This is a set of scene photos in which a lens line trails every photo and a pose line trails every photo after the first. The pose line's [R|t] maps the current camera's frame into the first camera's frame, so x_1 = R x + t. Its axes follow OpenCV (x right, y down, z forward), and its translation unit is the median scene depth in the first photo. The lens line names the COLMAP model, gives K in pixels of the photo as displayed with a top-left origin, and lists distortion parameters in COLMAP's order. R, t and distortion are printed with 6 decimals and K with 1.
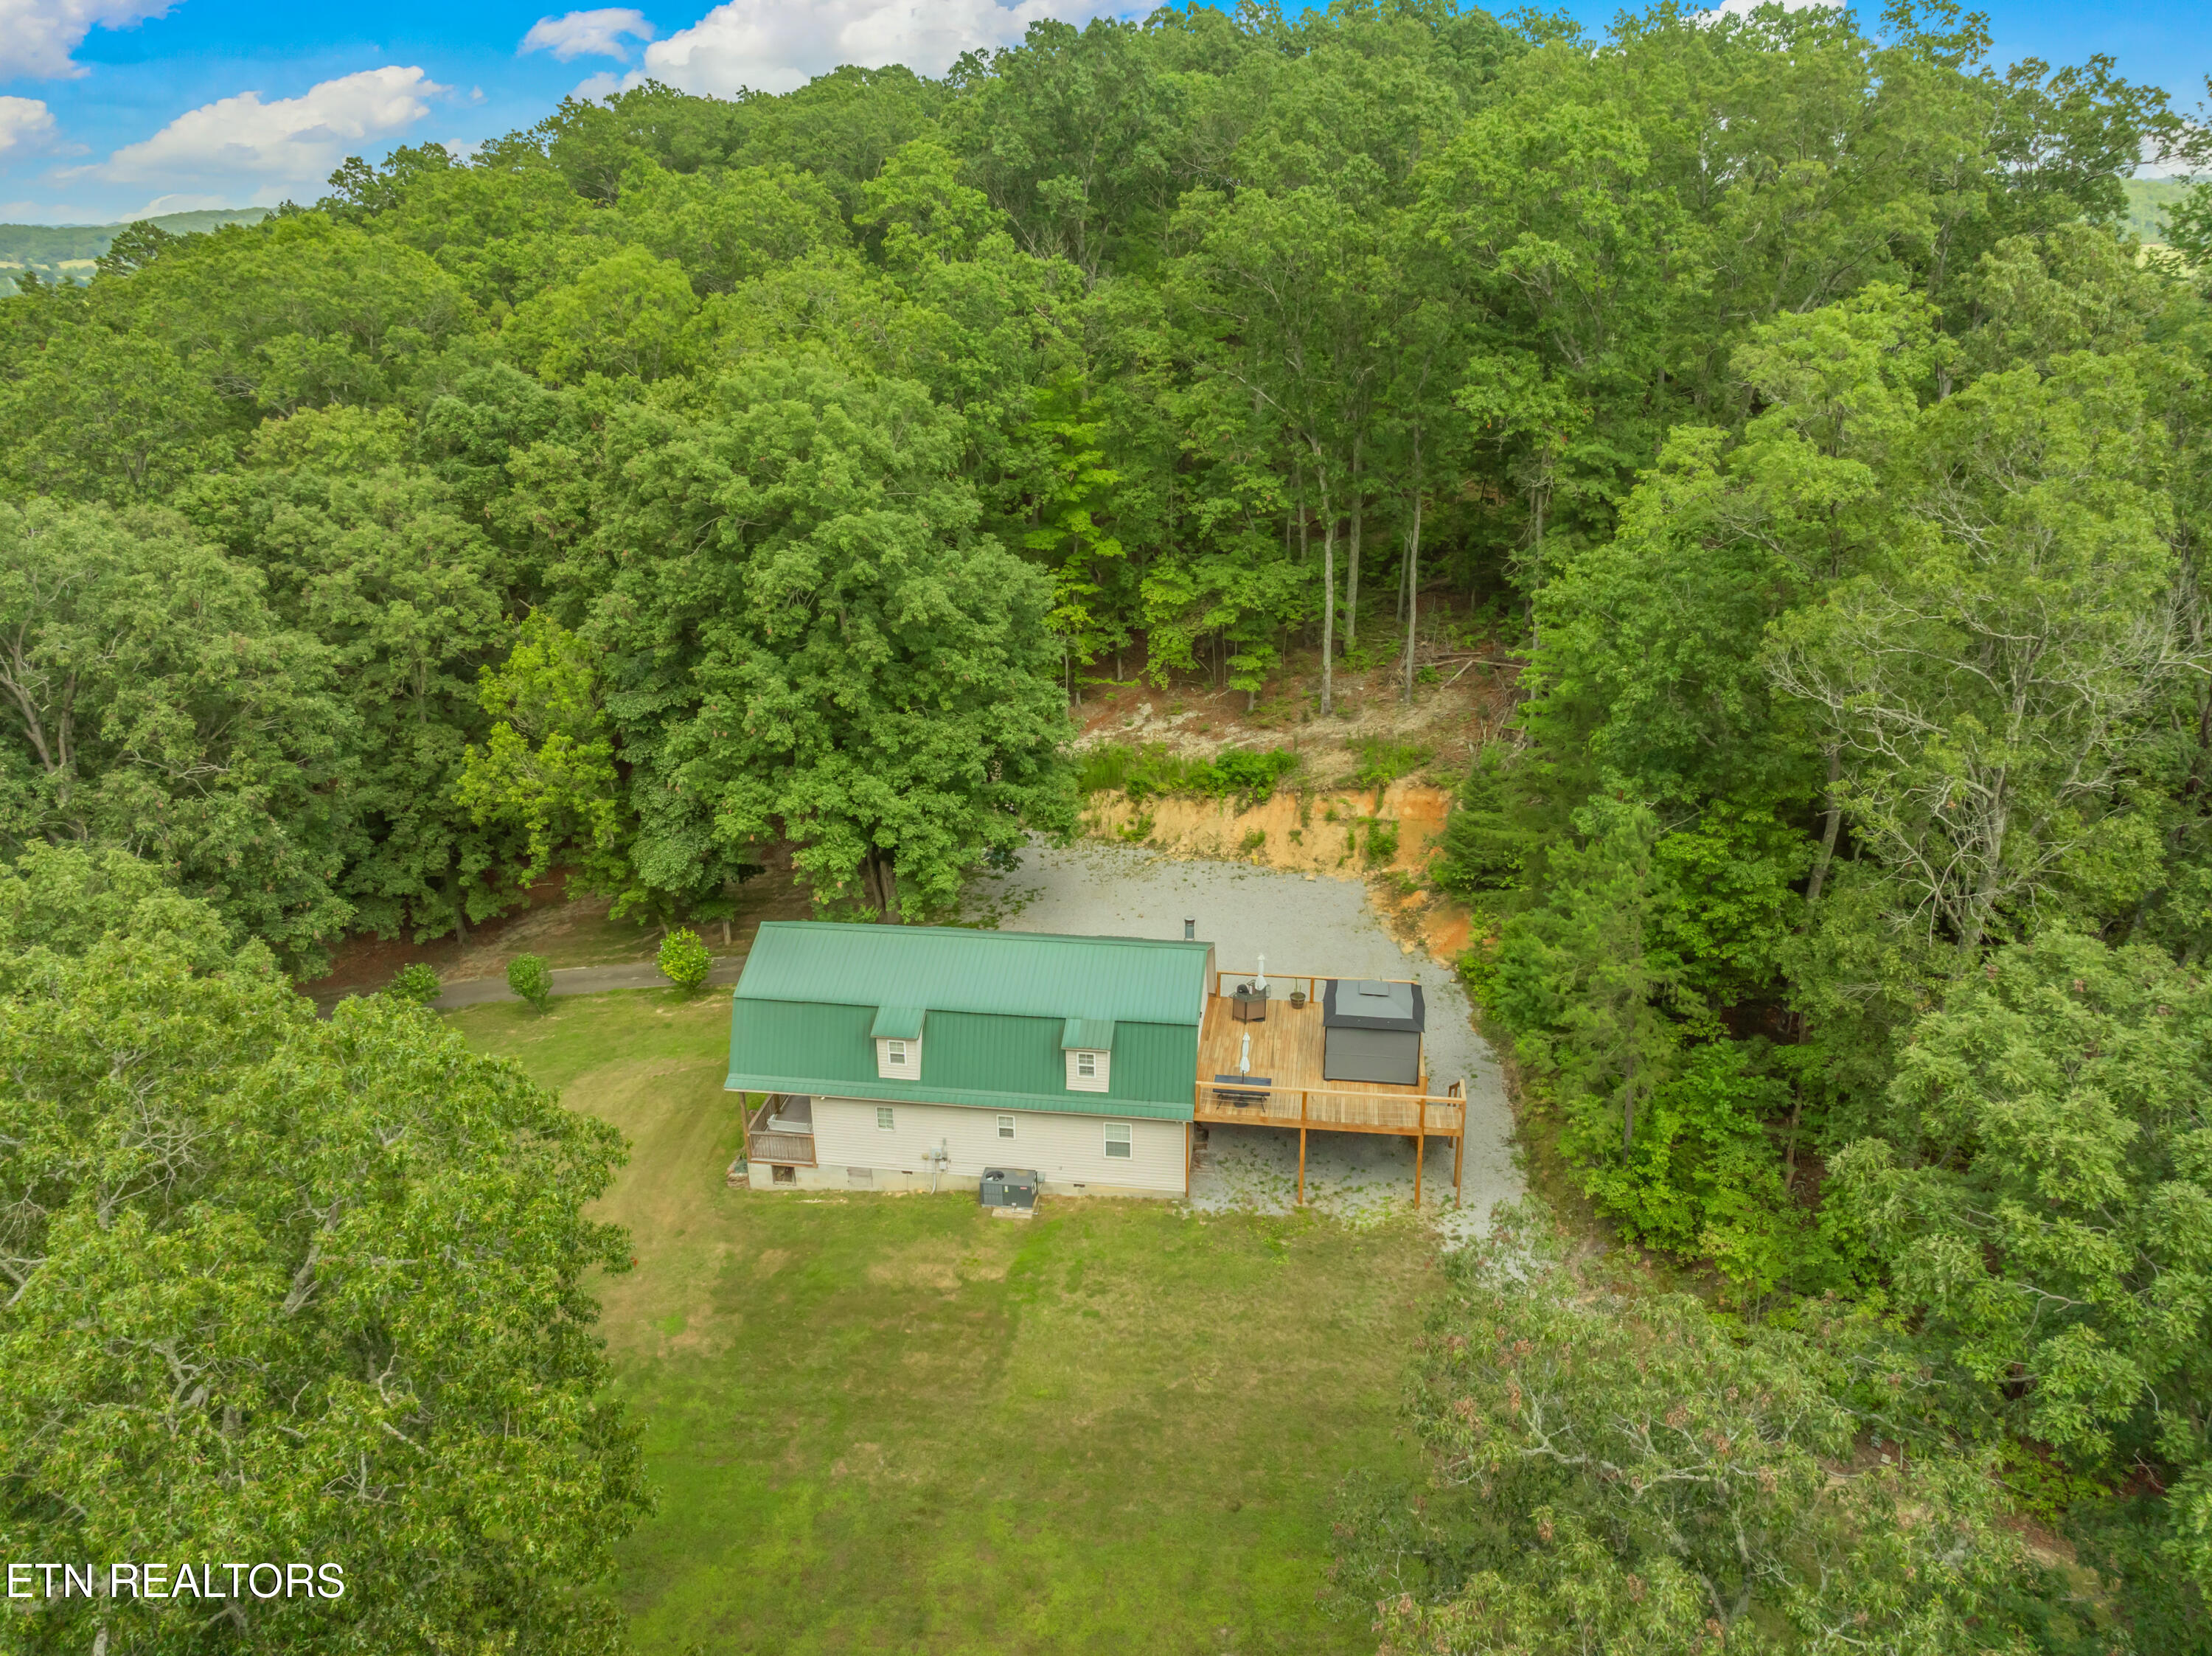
lens RADIAL K [[1556.0, 0, 1119.5], [0, 1556.0, 819.1], [0, 0, 1]] dist [-0.043849, 0.000563]
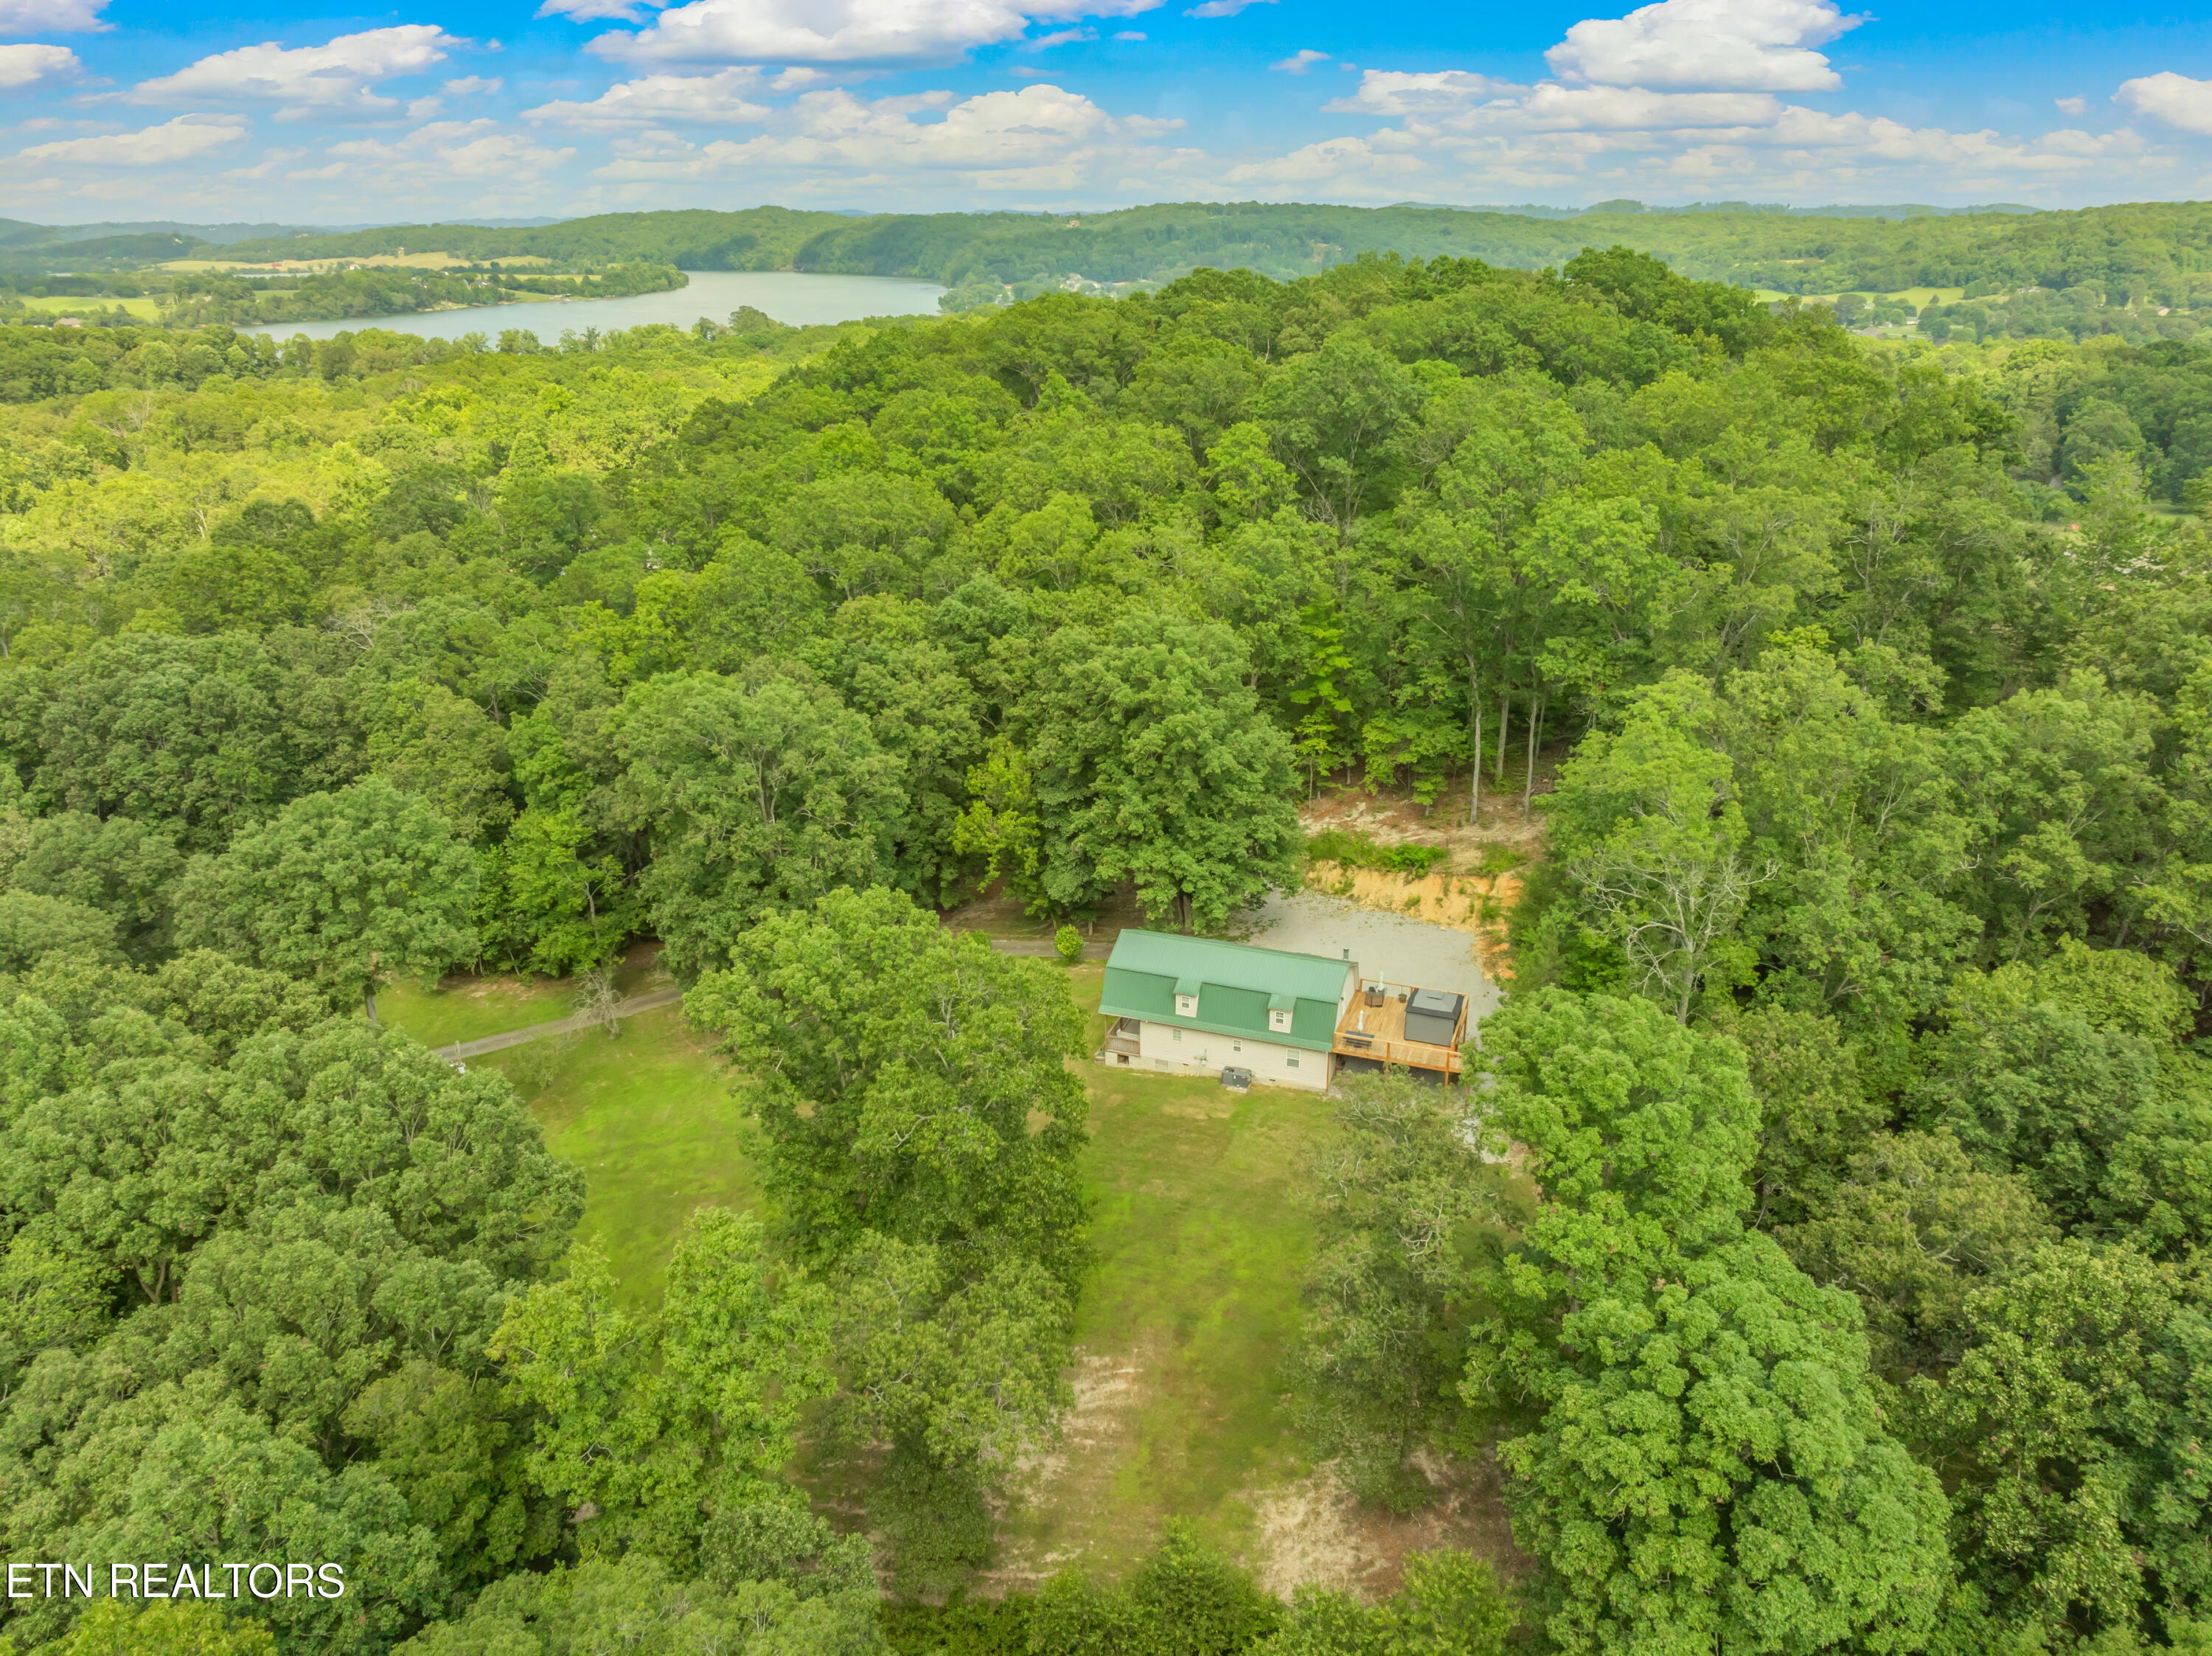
lens RADIAL K [[1556.0, 0, 1119.5], [0, 1556.0, 819.1], [0, 0, 1]] dist [-0.043849, 0.000563]
pose [[0.978418, 0.080947, -0.190120, 0.101146], [-0.080222, 0.996710, 0.011521, -0.075407], [0.190427, 0.003979, 0.981693, -0.736489]]
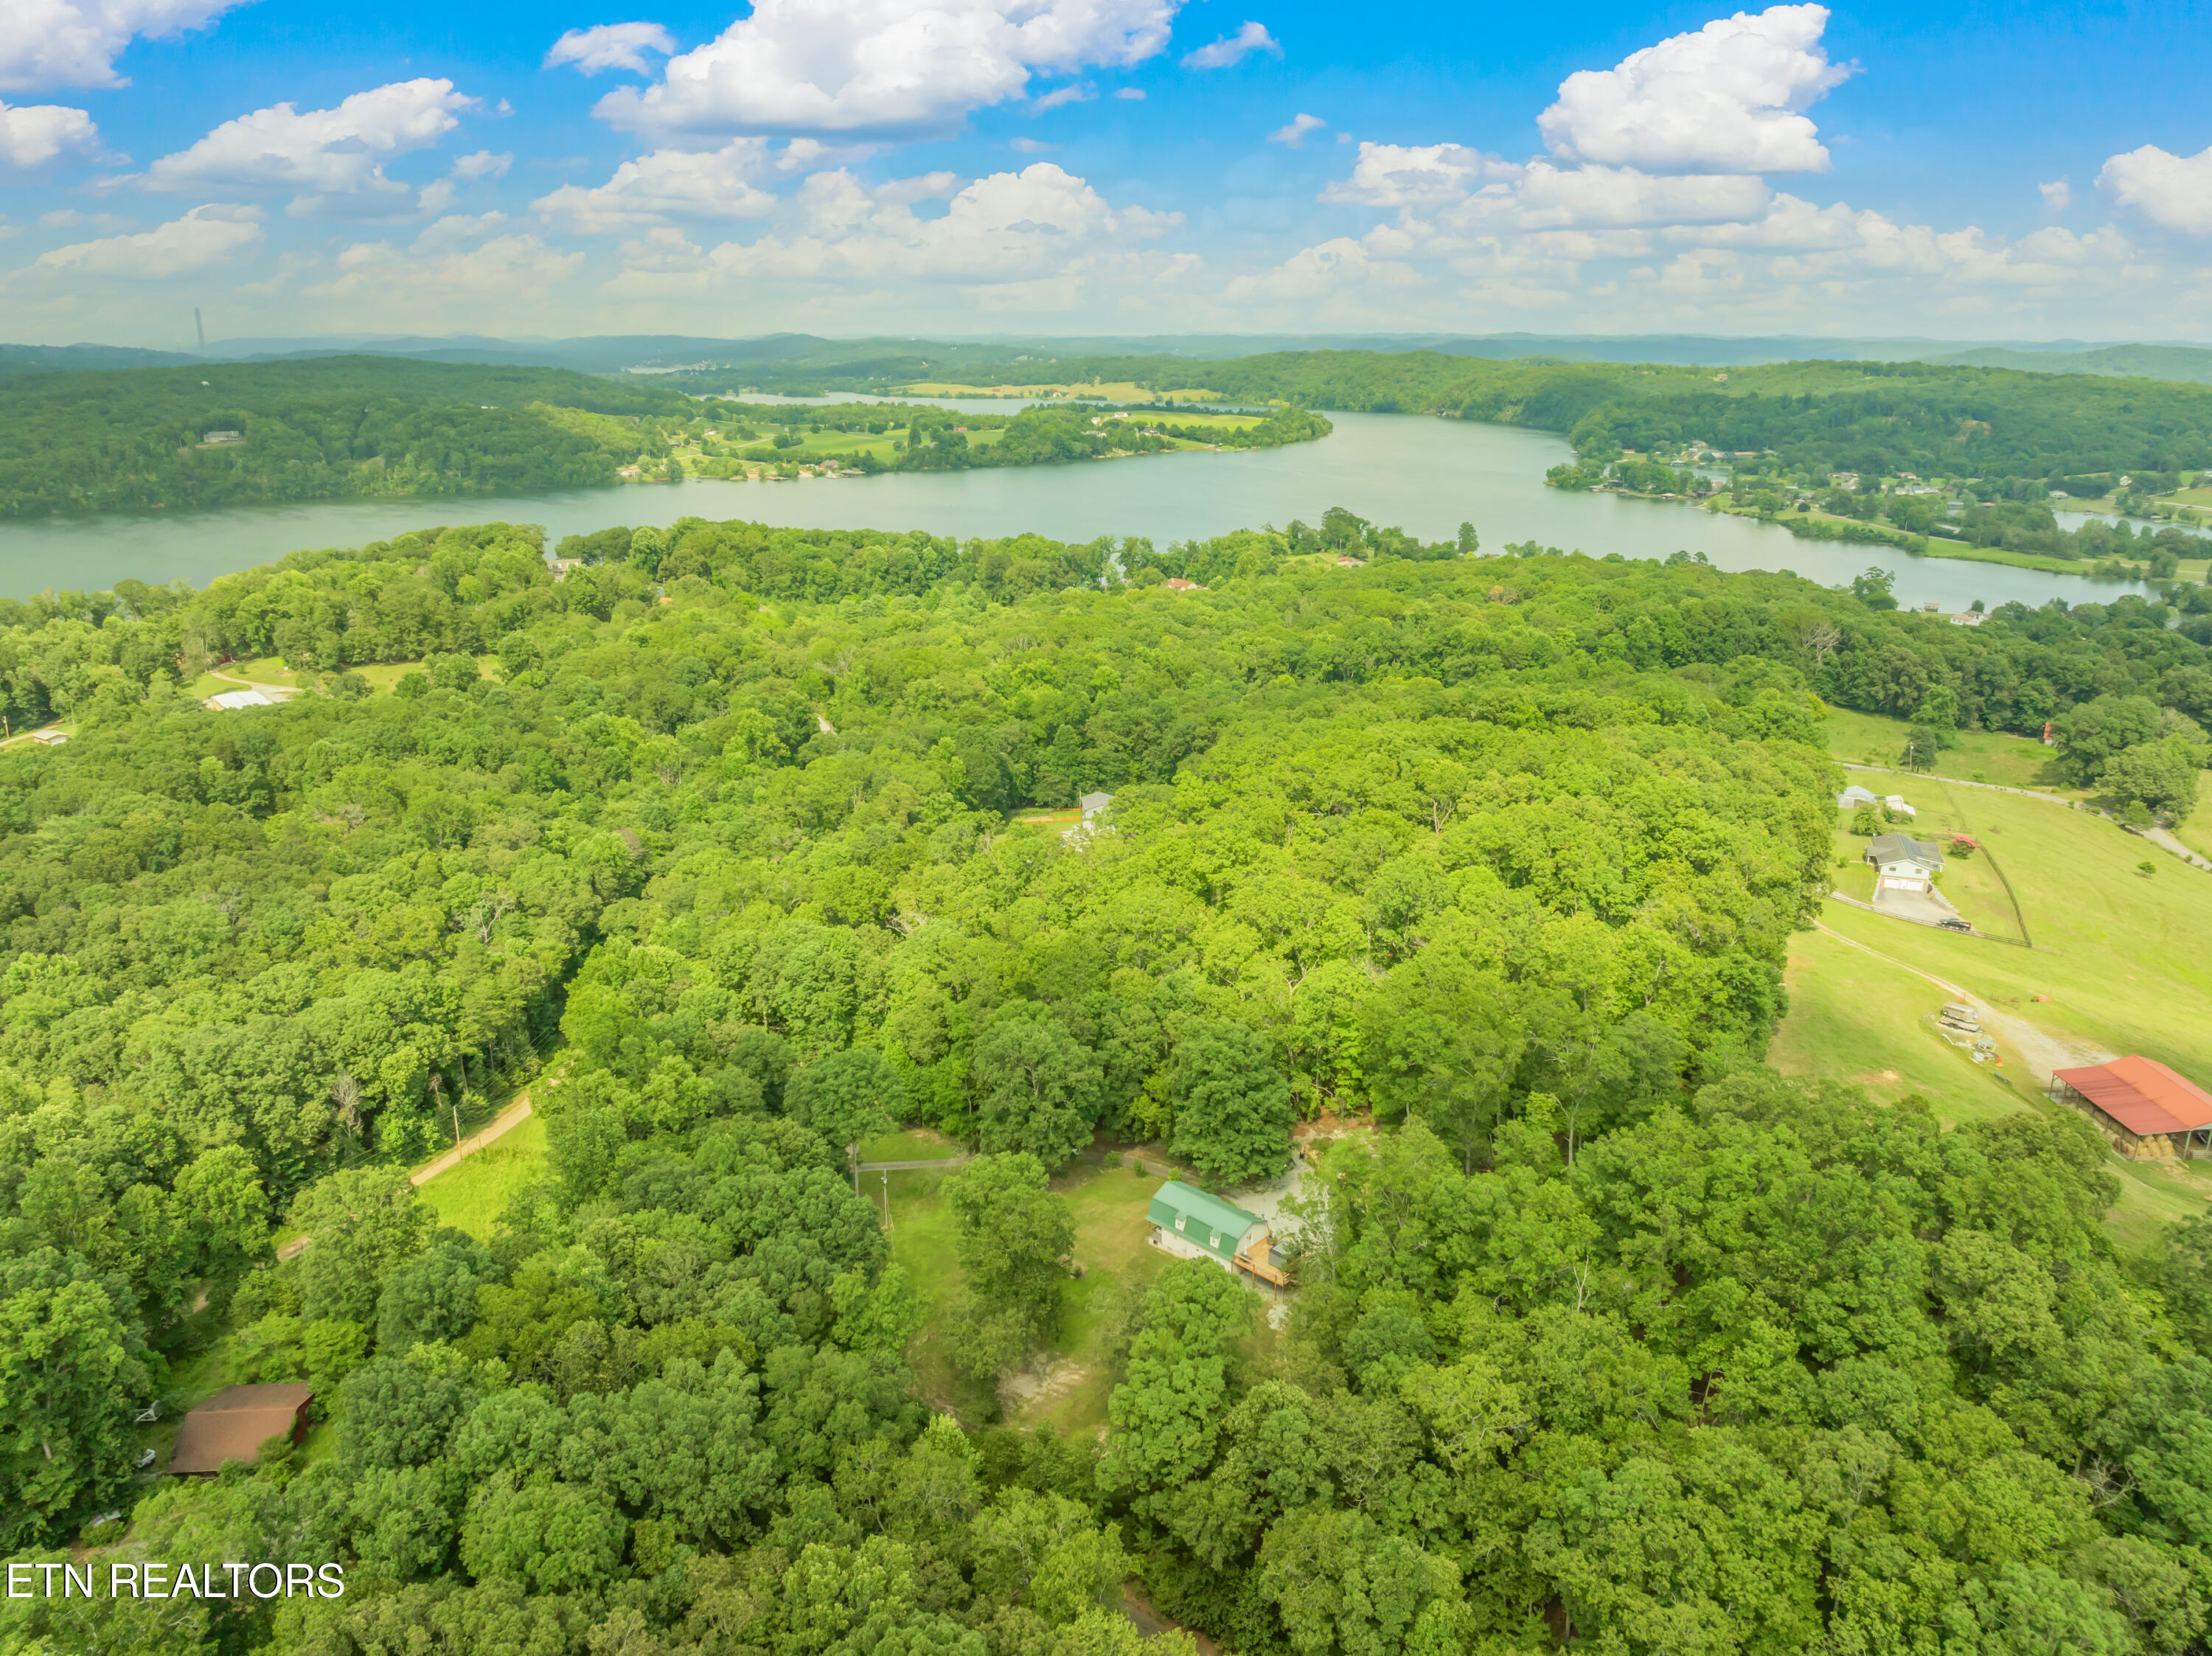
lens RADIAL K [[1556.0, 0, 1119.5], [0, 1556.0, 819.1], [0, 0, 1]] dist [-0.043849, 0.000563]
pose [[0.815699, 0.182900, -0.548801, 1.411751], [-0.214470, 0.976707, 0.006736, -0.702907], [0.537250, 0.112206, 0.835926, -2.105014]]
